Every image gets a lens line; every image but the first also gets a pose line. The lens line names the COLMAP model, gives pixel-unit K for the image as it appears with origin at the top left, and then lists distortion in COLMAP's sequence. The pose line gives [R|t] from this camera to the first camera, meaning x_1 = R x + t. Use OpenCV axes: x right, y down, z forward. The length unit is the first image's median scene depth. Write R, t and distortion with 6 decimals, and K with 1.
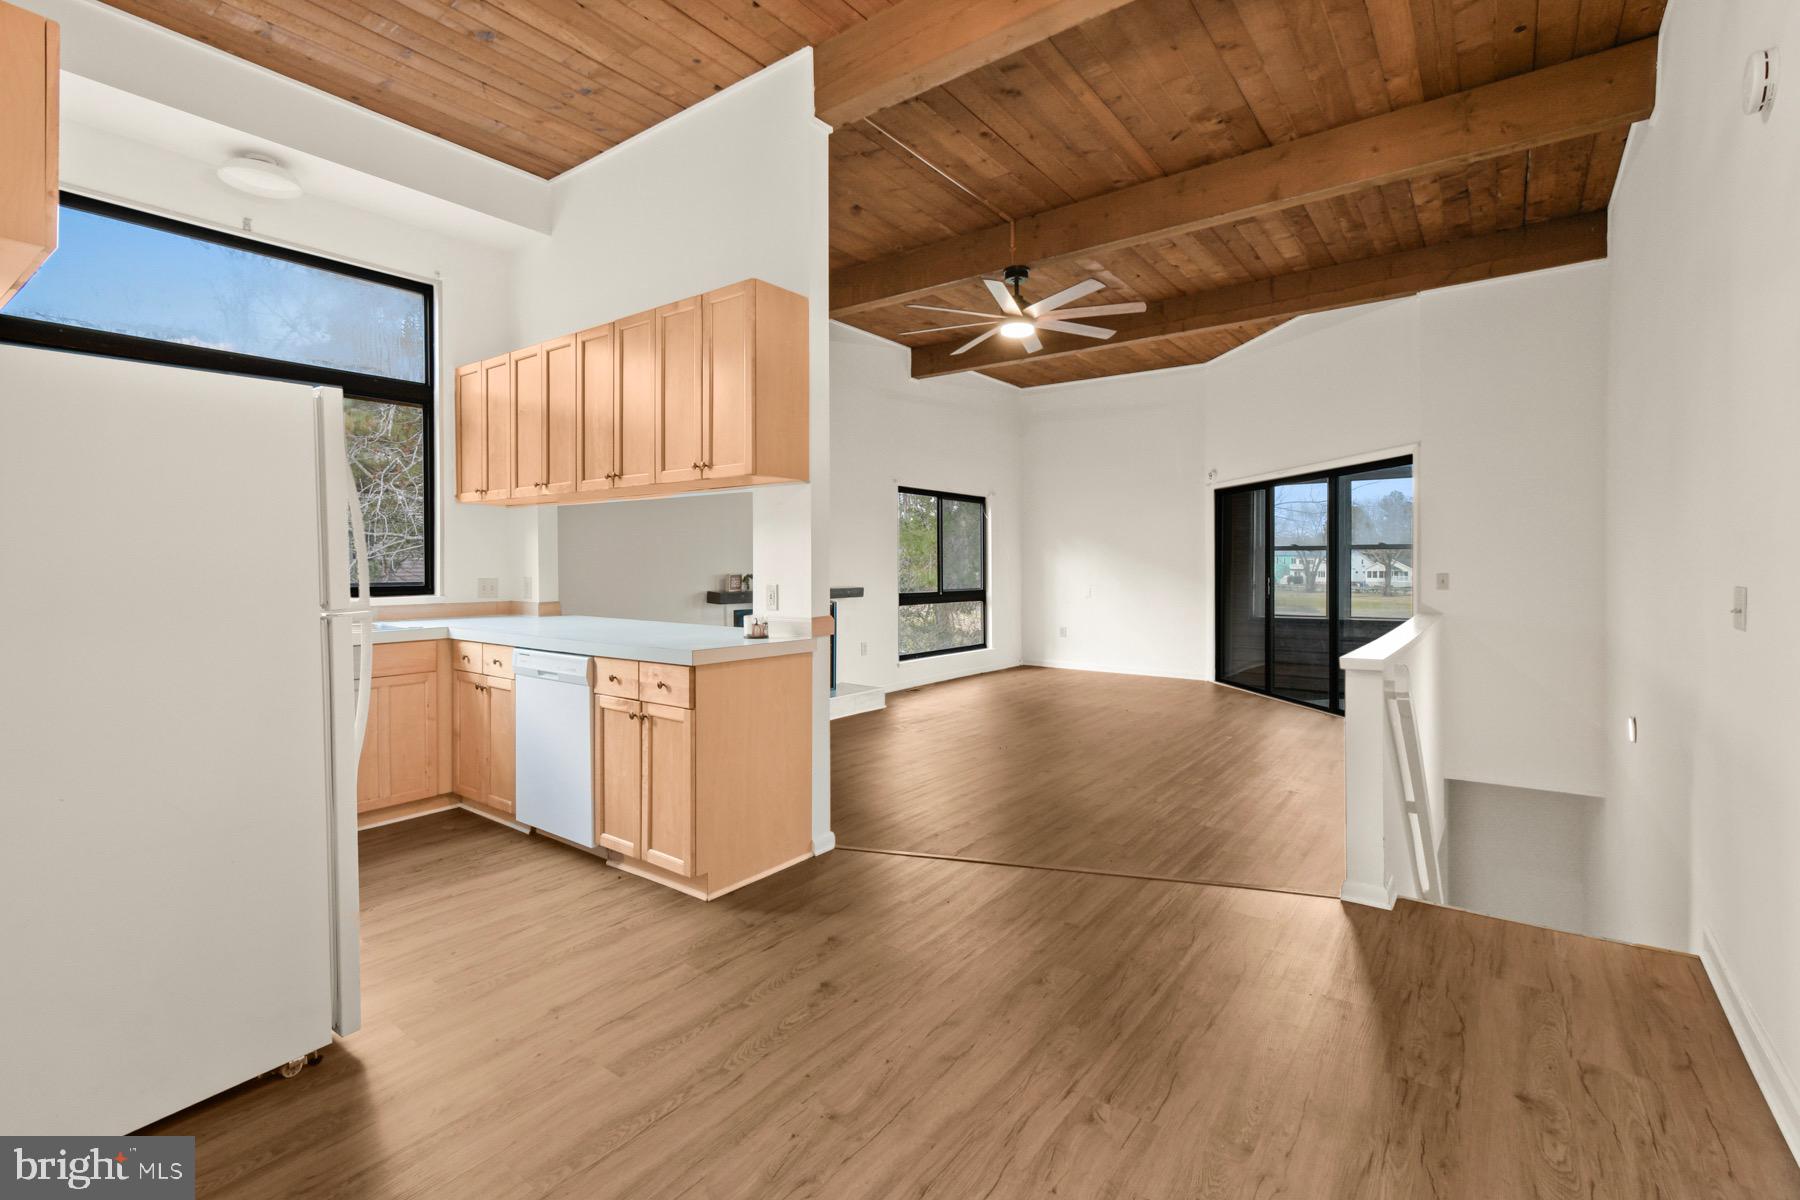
lens RADIAL K [[818.0, 0, 903.8], [0, 818.0, 562.9], [0, 0, 1]] dist [0.000516, -0.000086]
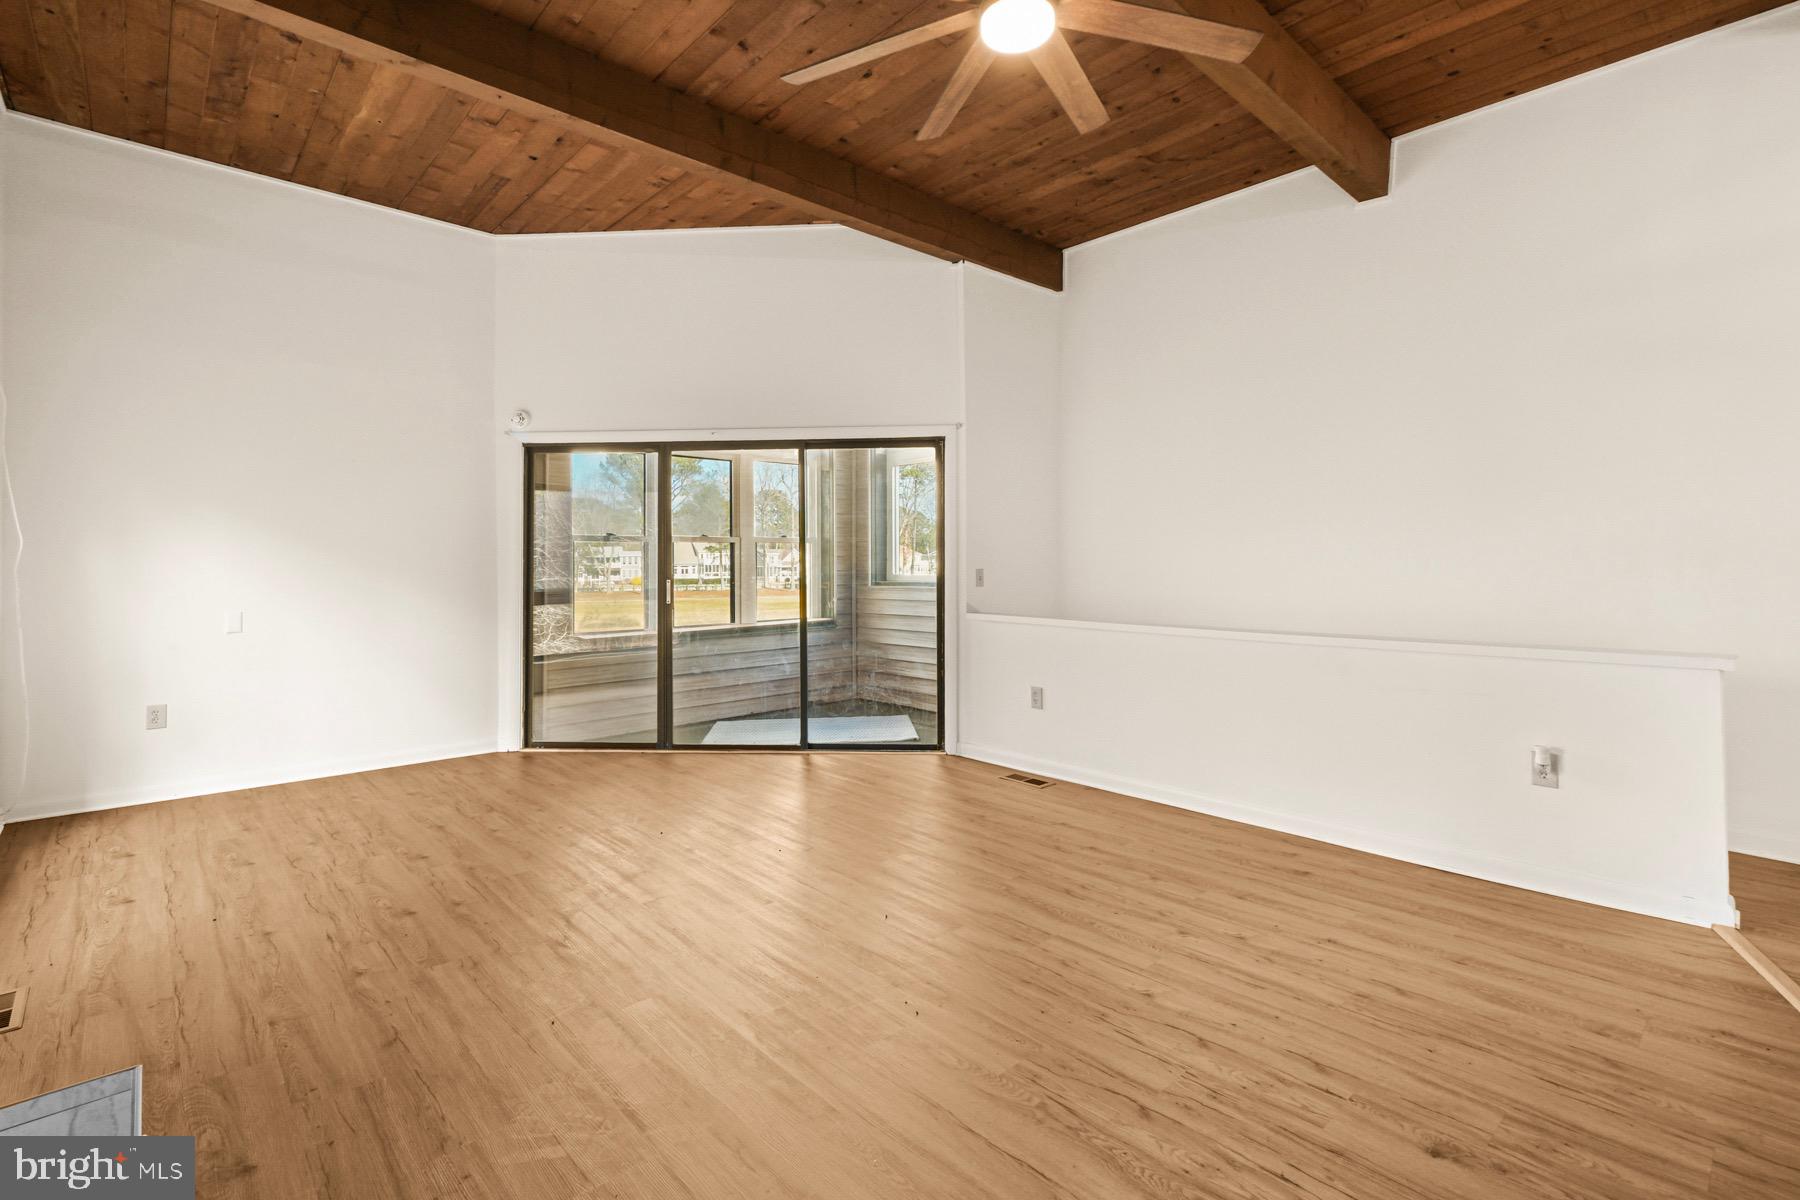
lens RADIAL K [[819.9, 0, 892.8], [0, 819.9, 559.7], [0, 0, 1]] dist [0.000801, -0.001820]
pose [[0.193083, -0.001721, 0.981181, -0.180250], [0.005221, 0.999986, 0.000727, 0.001946], [-0.981168, 0.004982, 0.193090, 0.600421]]
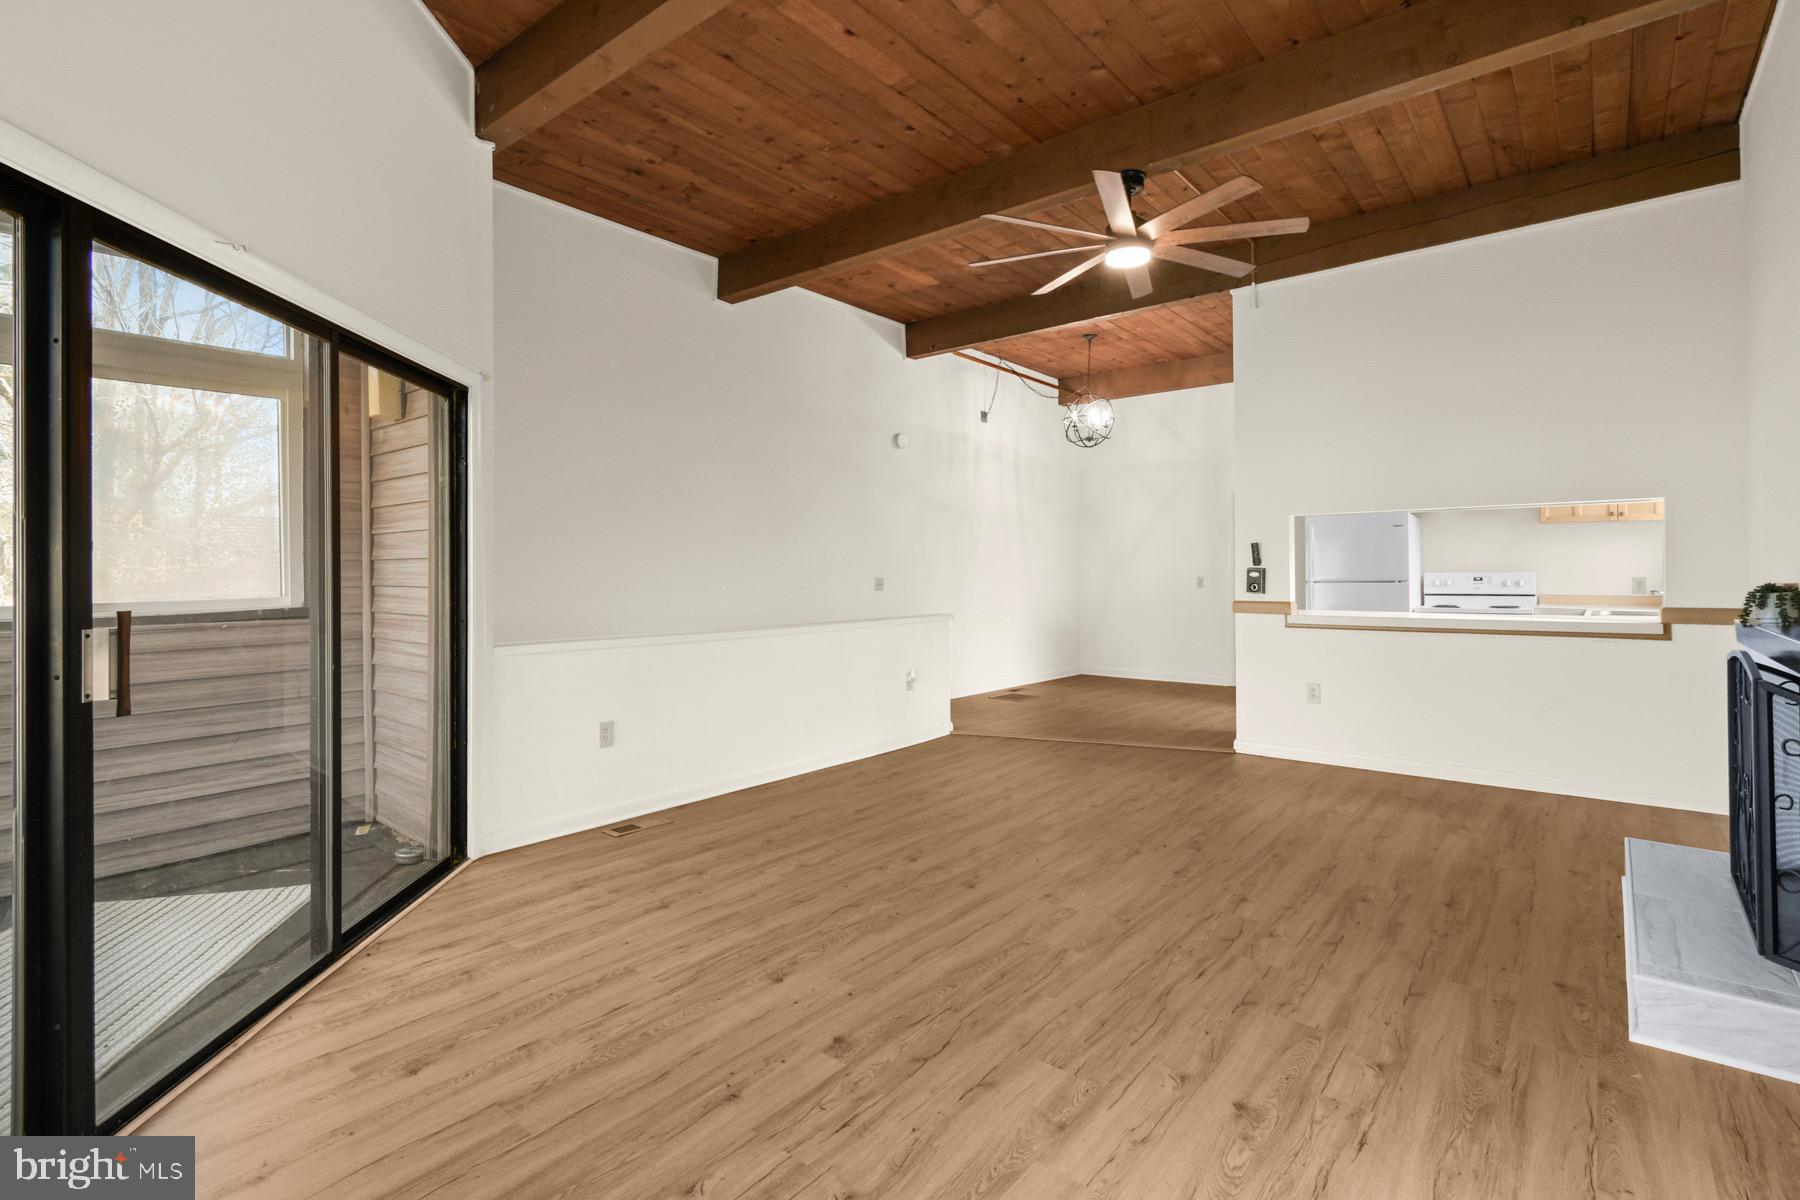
lens RADIAL K [[839.8, 0, 905.7], [0, 839.8, 571.3], [0, 0, 1]] dist [-0.001156, -0.000486]
pose [[-0.998195, 0.002994, 0.059978, 0.182846], [0.003067, 0.999995, 0.001126, 0.002819], [-0.059974, 0.001308, -0.998199, 1.083923]]
